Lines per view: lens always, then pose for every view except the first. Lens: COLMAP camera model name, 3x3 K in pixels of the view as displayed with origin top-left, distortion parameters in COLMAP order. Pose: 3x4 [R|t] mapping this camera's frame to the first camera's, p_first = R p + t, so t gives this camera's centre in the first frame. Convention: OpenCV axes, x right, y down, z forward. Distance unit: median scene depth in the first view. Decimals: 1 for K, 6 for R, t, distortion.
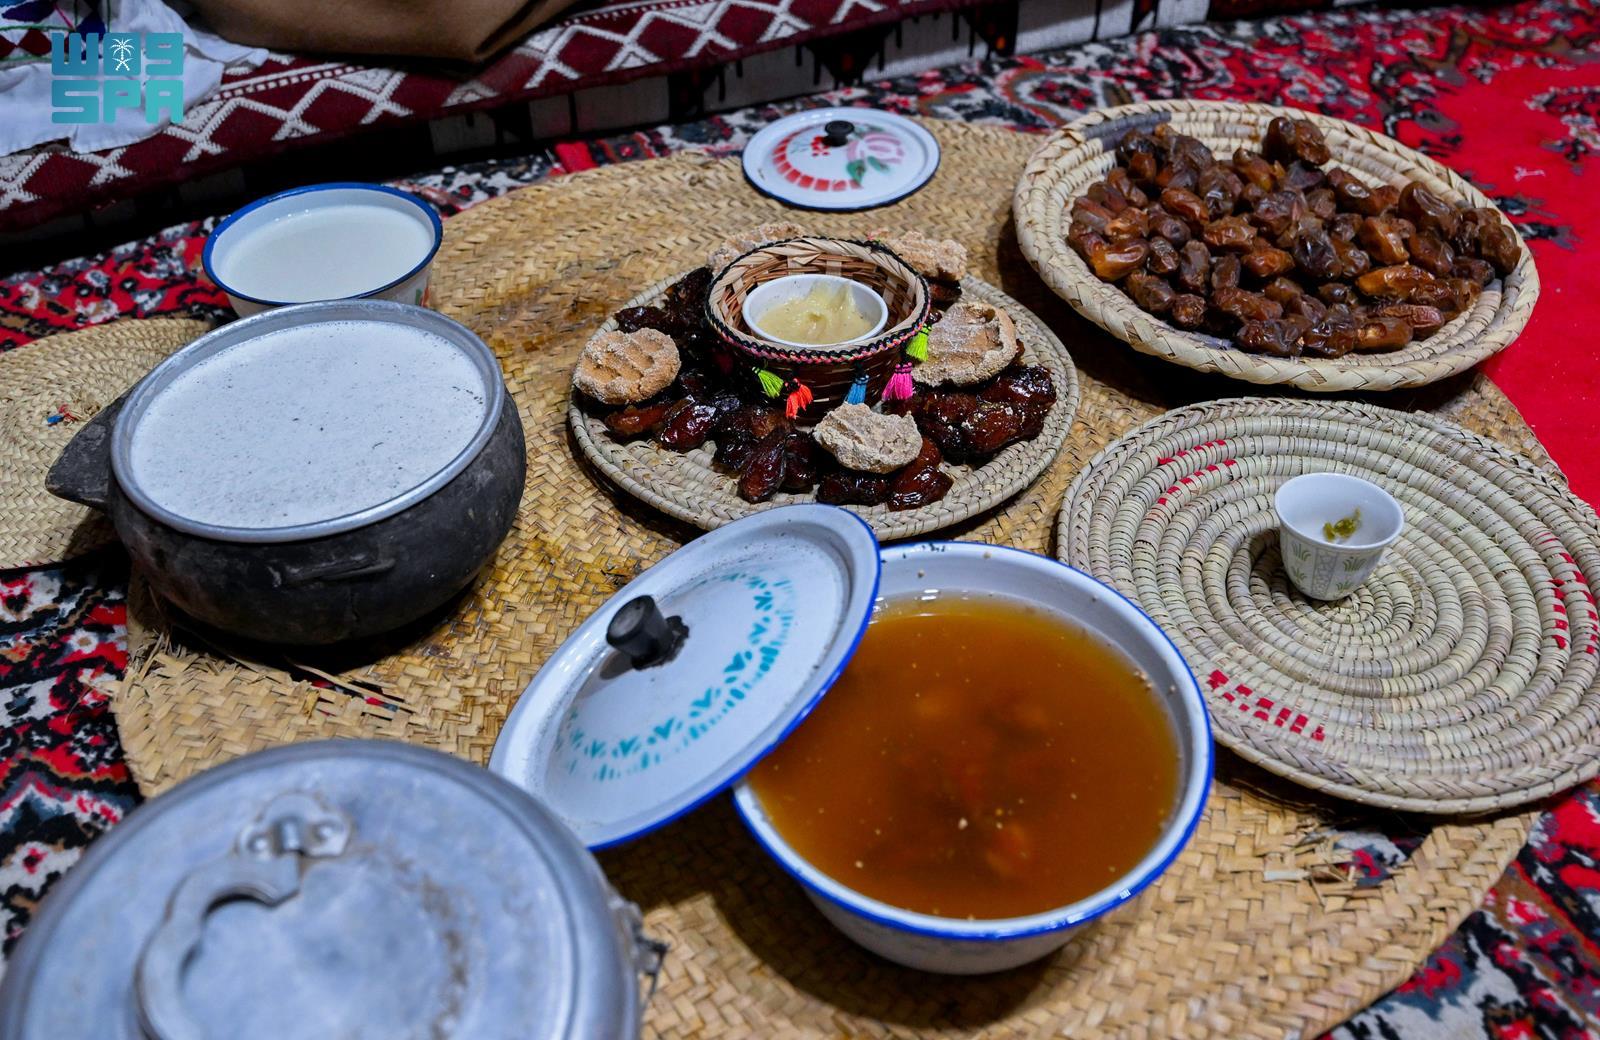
lens RADIAL K [[1707.3, 0, 803.0], [0, 1707.3, 520.1], [0, 0, 1]] dist [0.005697, 0.000000]
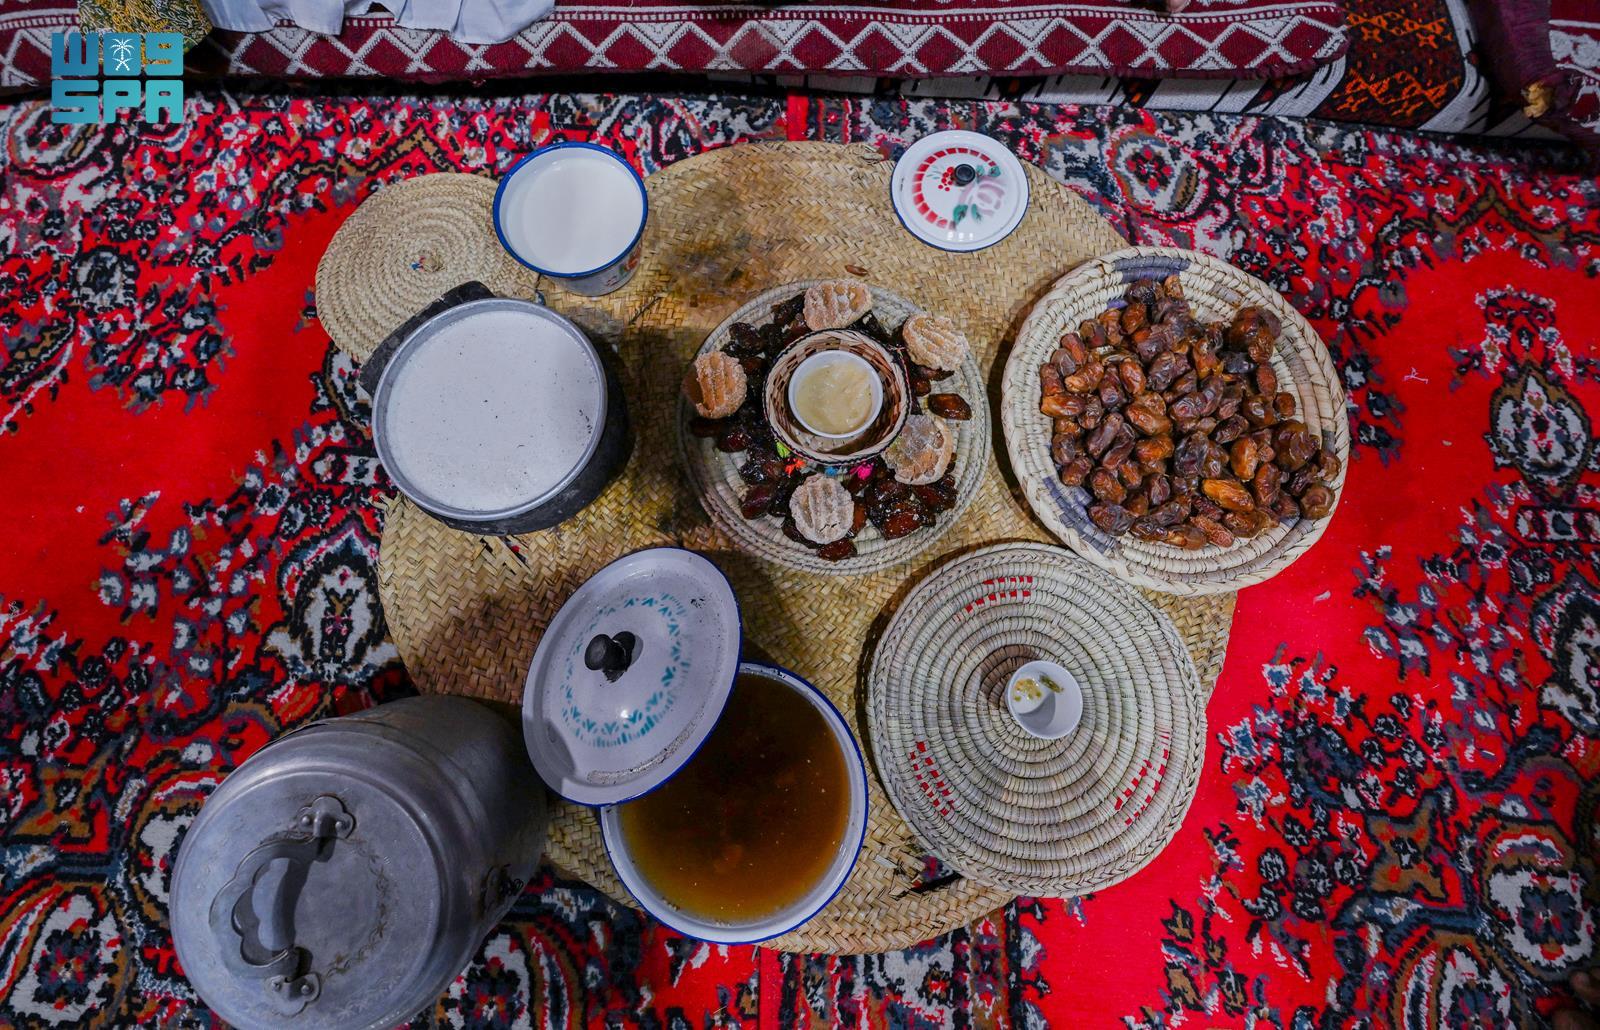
lens RADIAL K [[646.6, 0, 789.2], [0, 646.6, 509.1], [0, 0, 1]] dist [0.003608, -0.000117]
pose [[0.908828, 0.412399, -0.062917, 0.038255], [-0.281554, 0.717651, 0.636949, -0.335881], [0.307829, -0.561163, 0.768334, 0.394507]]
